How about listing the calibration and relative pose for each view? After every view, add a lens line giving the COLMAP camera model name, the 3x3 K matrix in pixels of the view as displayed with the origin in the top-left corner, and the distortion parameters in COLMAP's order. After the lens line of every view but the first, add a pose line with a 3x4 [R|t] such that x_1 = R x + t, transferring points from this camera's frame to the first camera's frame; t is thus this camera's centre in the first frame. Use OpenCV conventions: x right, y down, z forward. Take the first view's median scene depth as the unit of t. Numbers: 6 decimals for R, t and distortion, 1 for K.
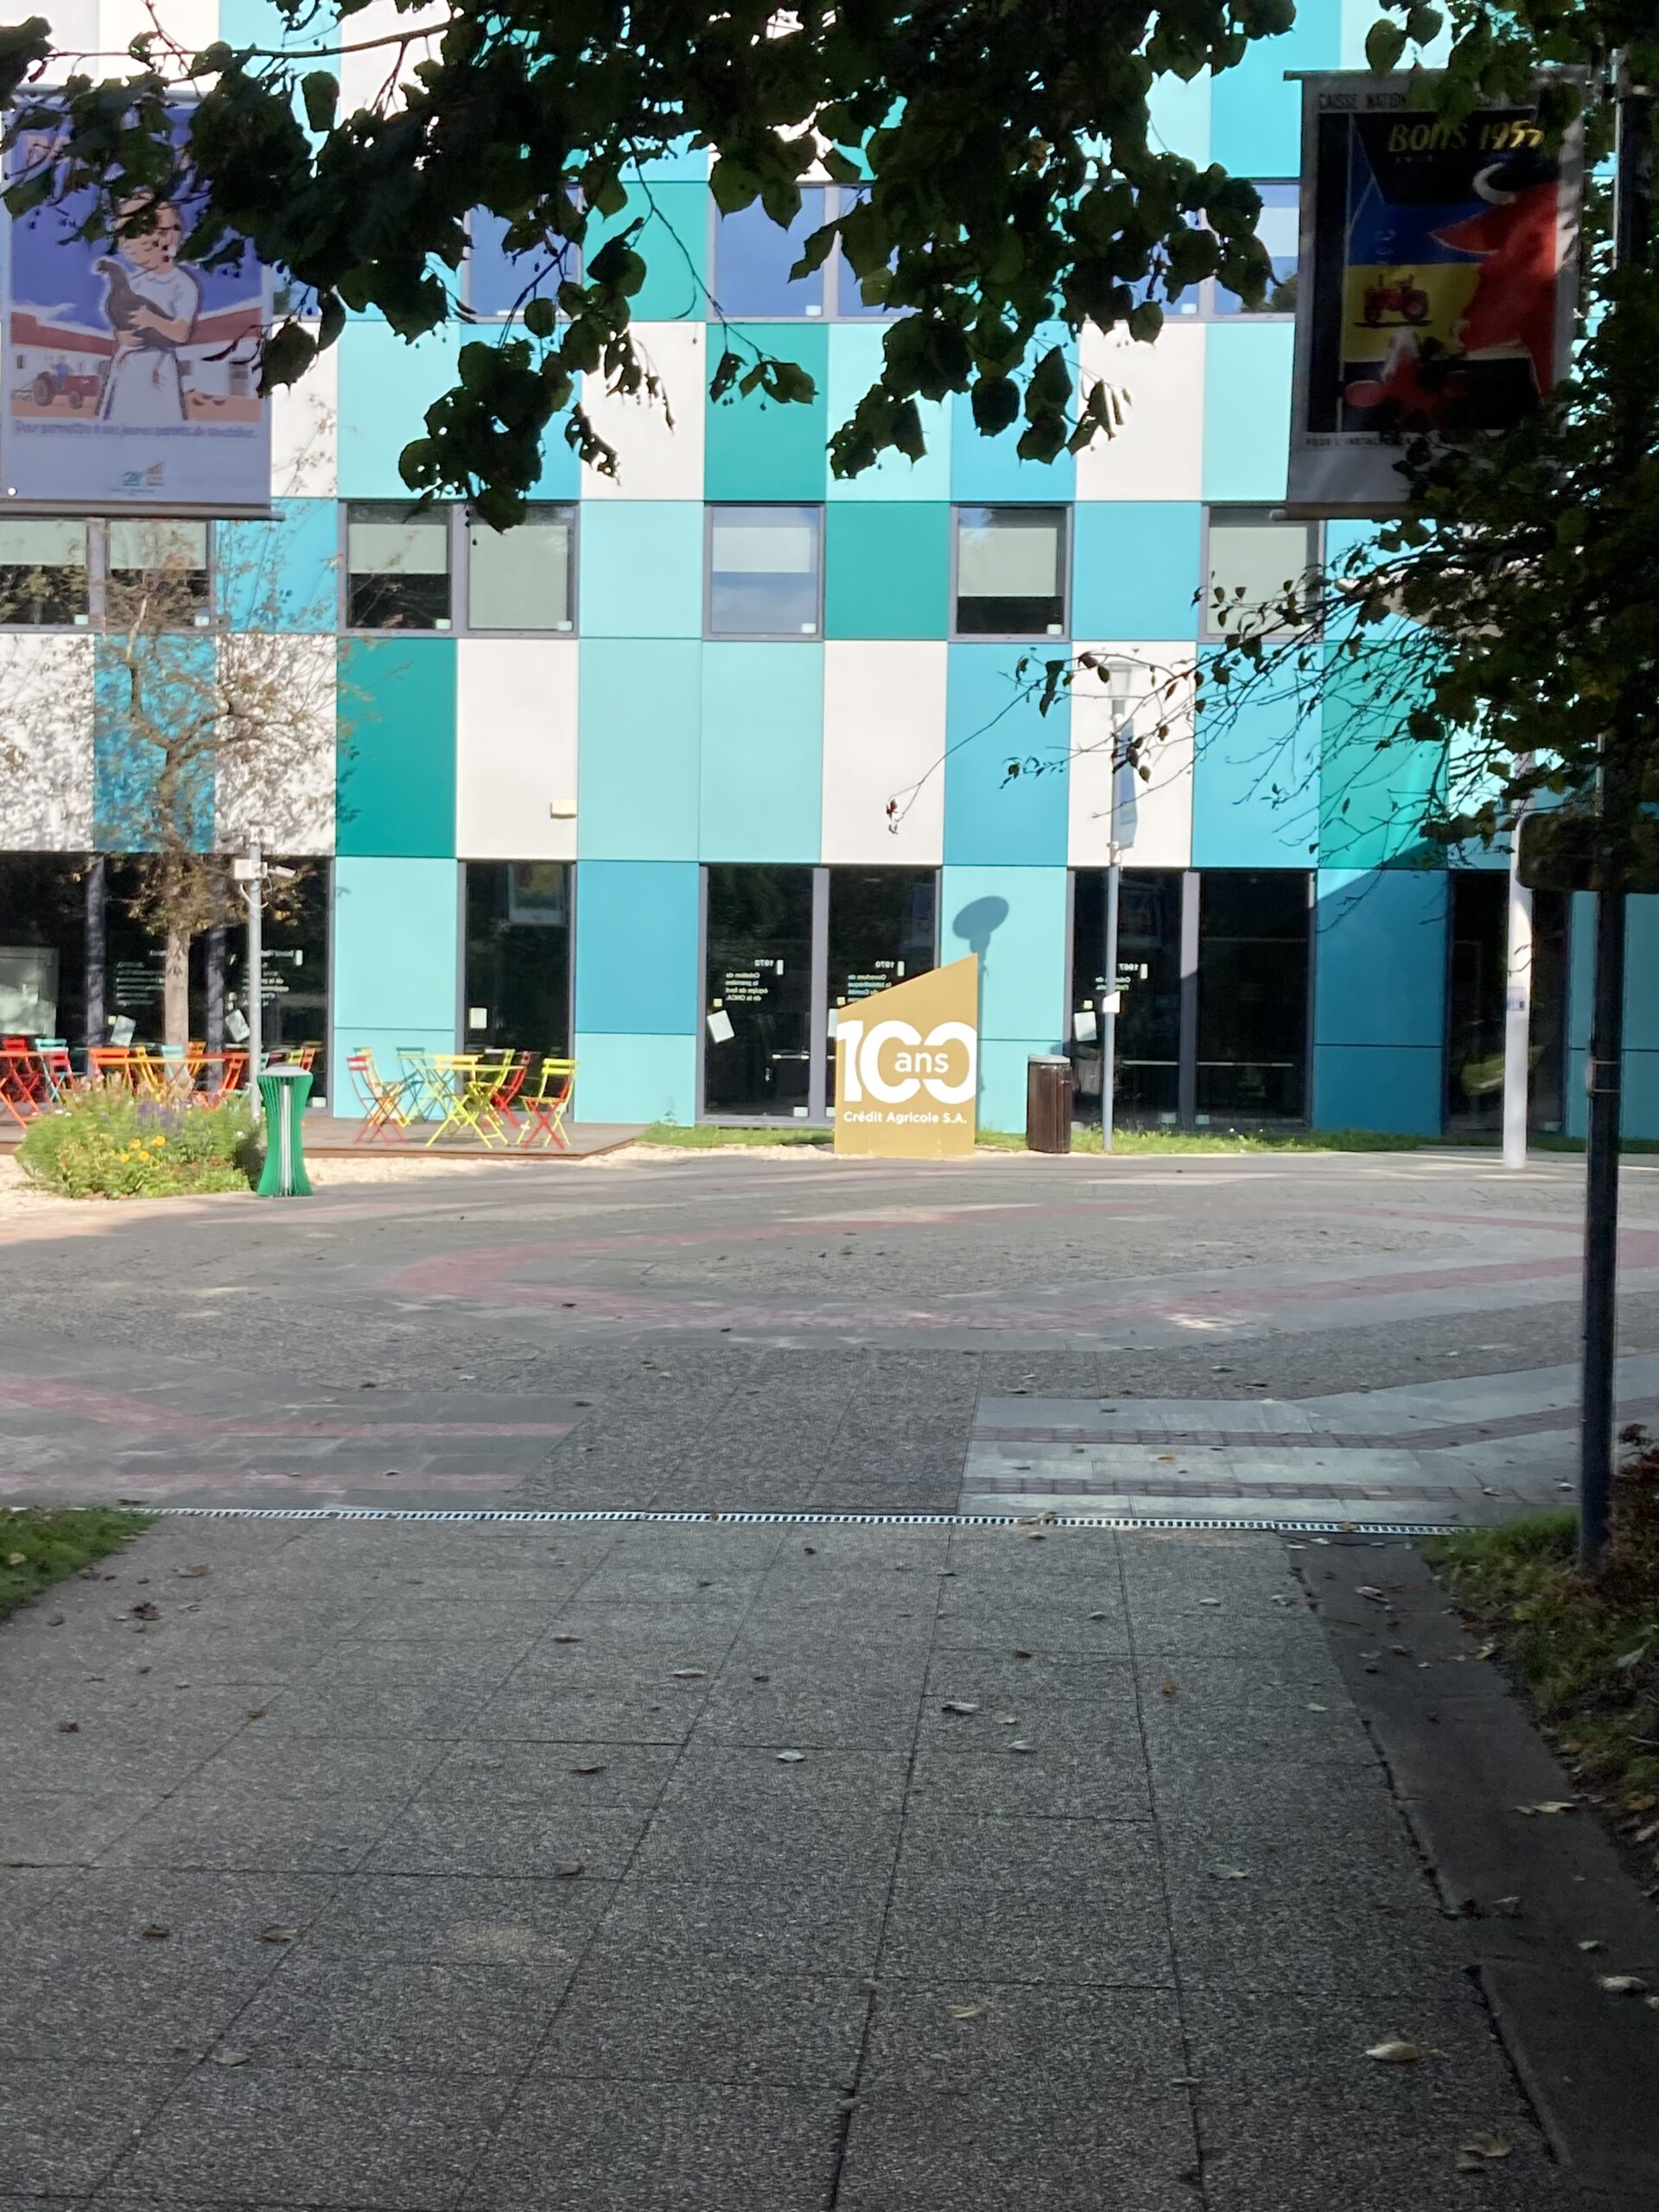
lens RADIAL K [[2970.5, 0, 830.4], [0, 2970.5, 1106.2], [0, 0, 1]] dist [0.021930, 0.000000]
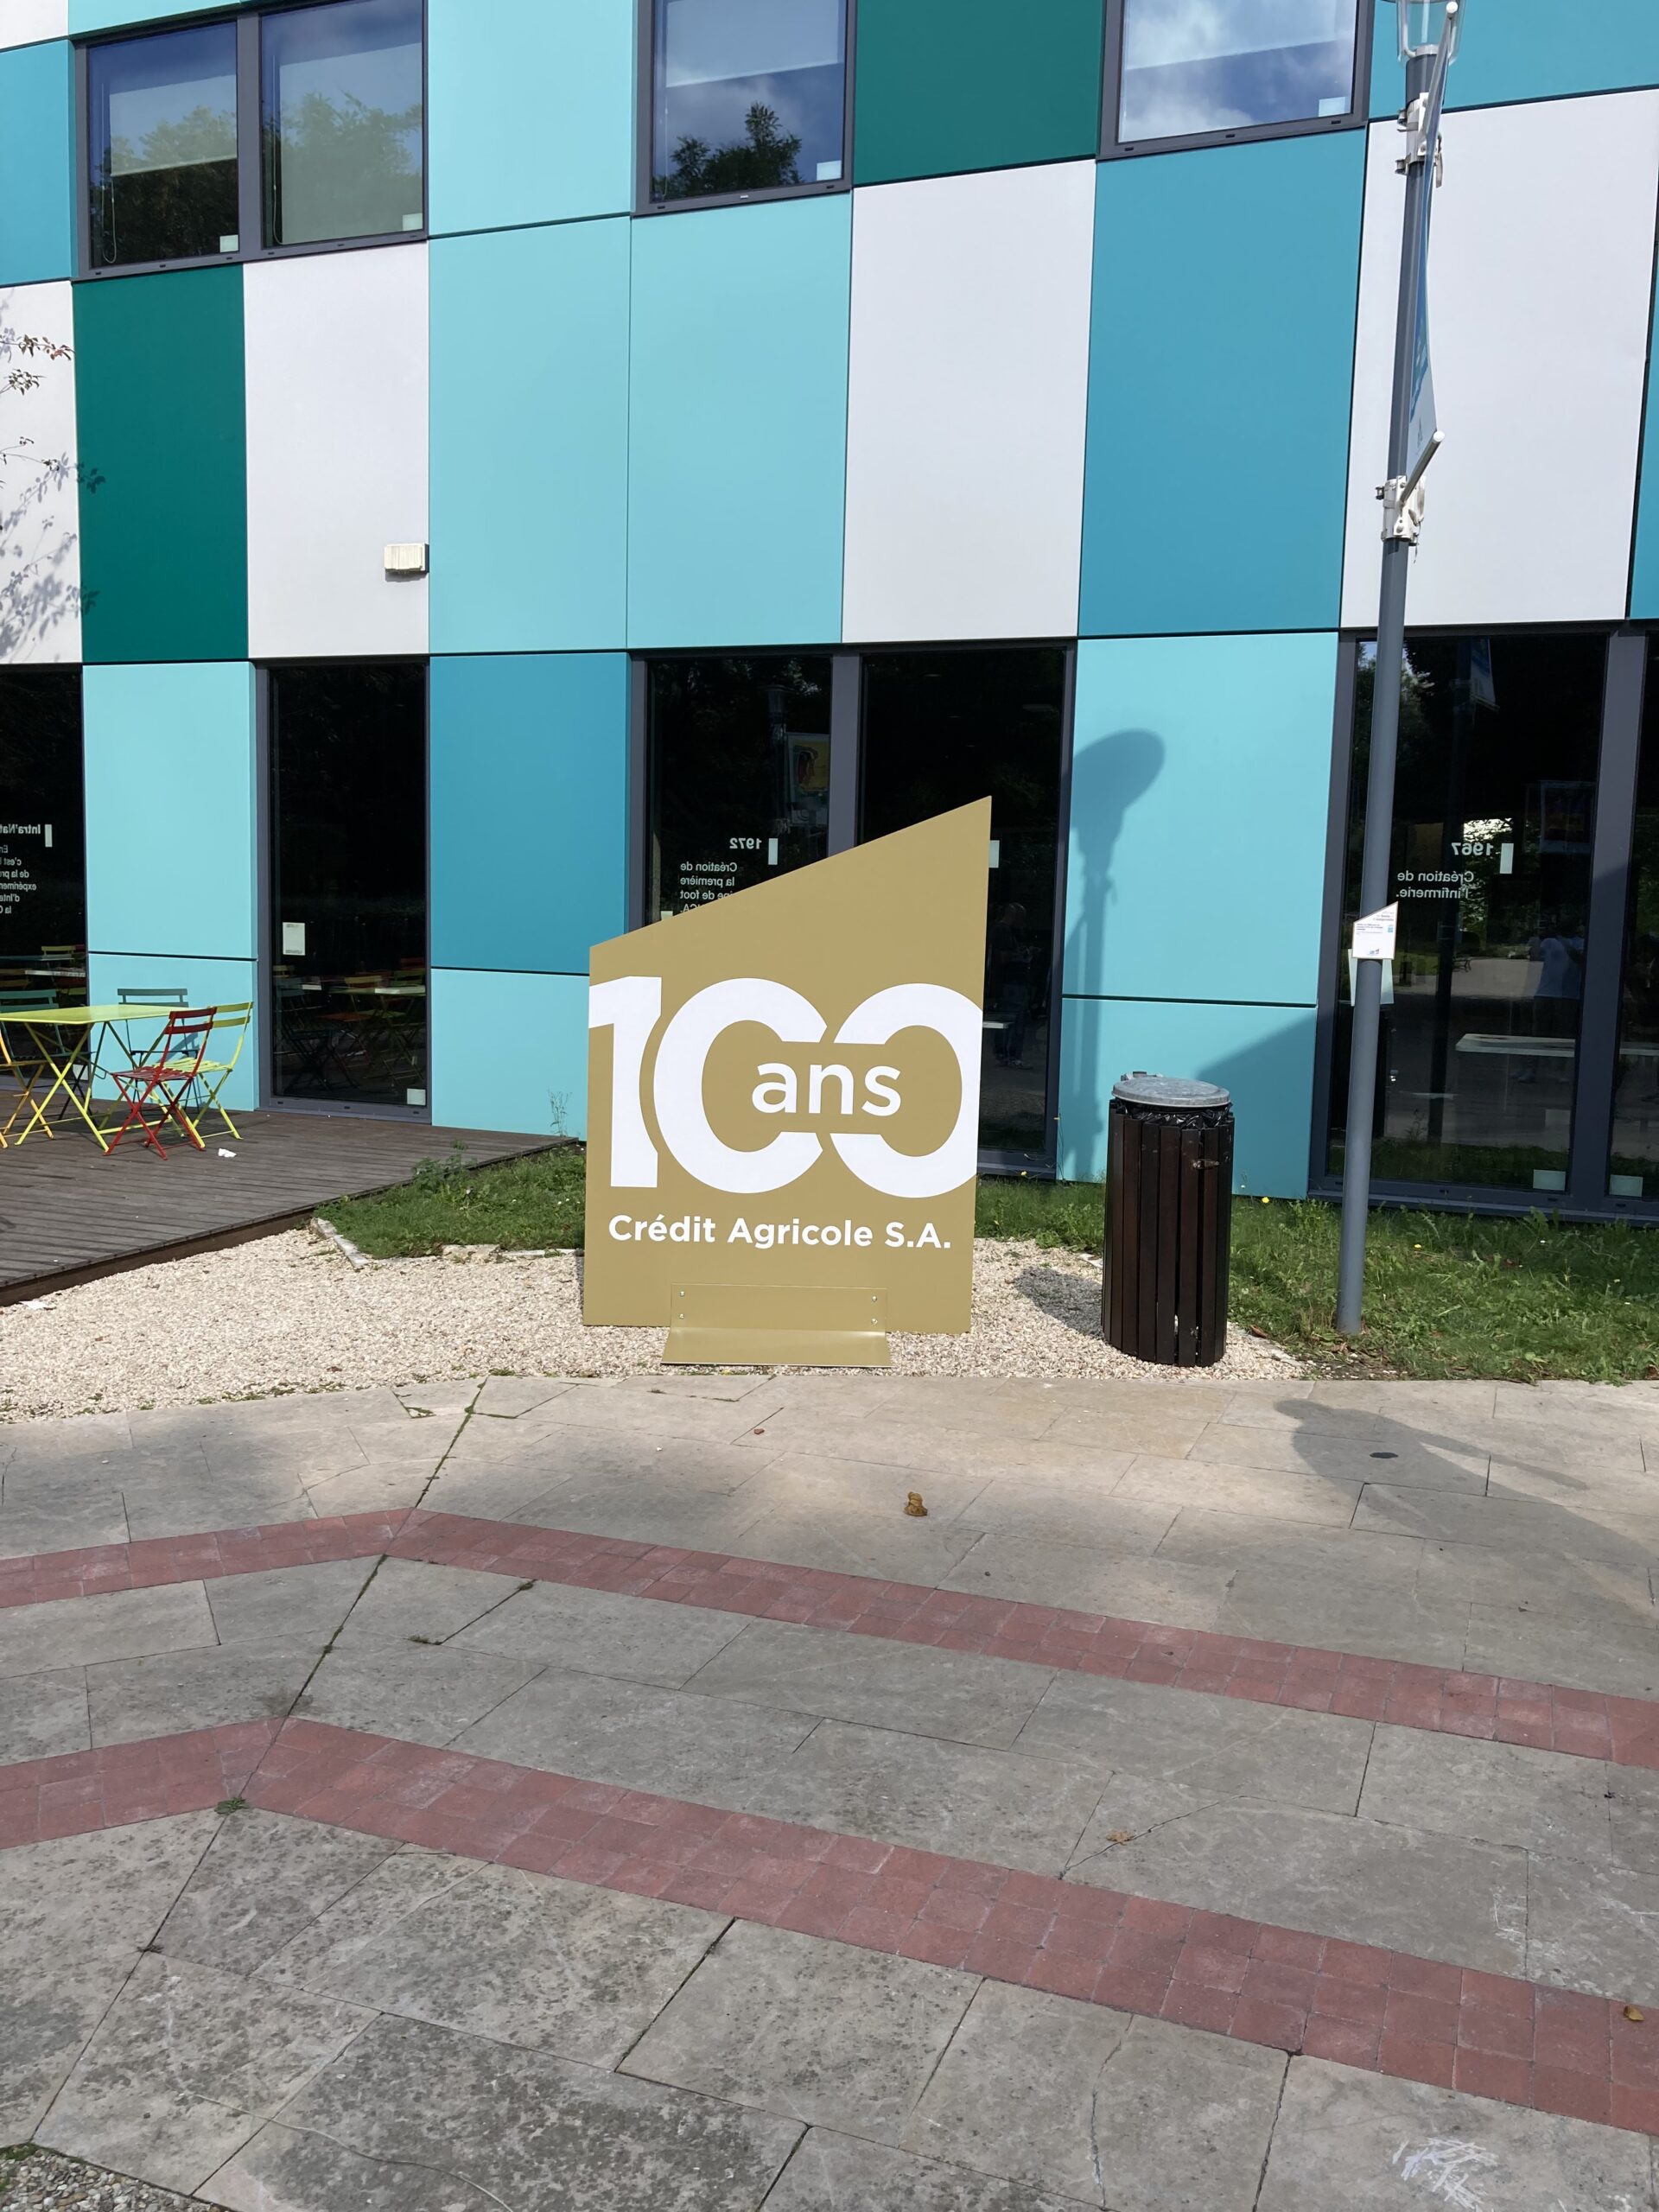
lens RADIAL K [[1810.1, 0, 830.1], [0, 1810.1, 1109.7], [0, 0, 1]] dist [0.006930, -0.002637]
pose [[0.958525, 0.039173, -0.282304, 0.095861], [-0.015748, 0.996276, 0.084775, -0.031495], [0.284574, -0.076813, 0.955572, 0.776912]]
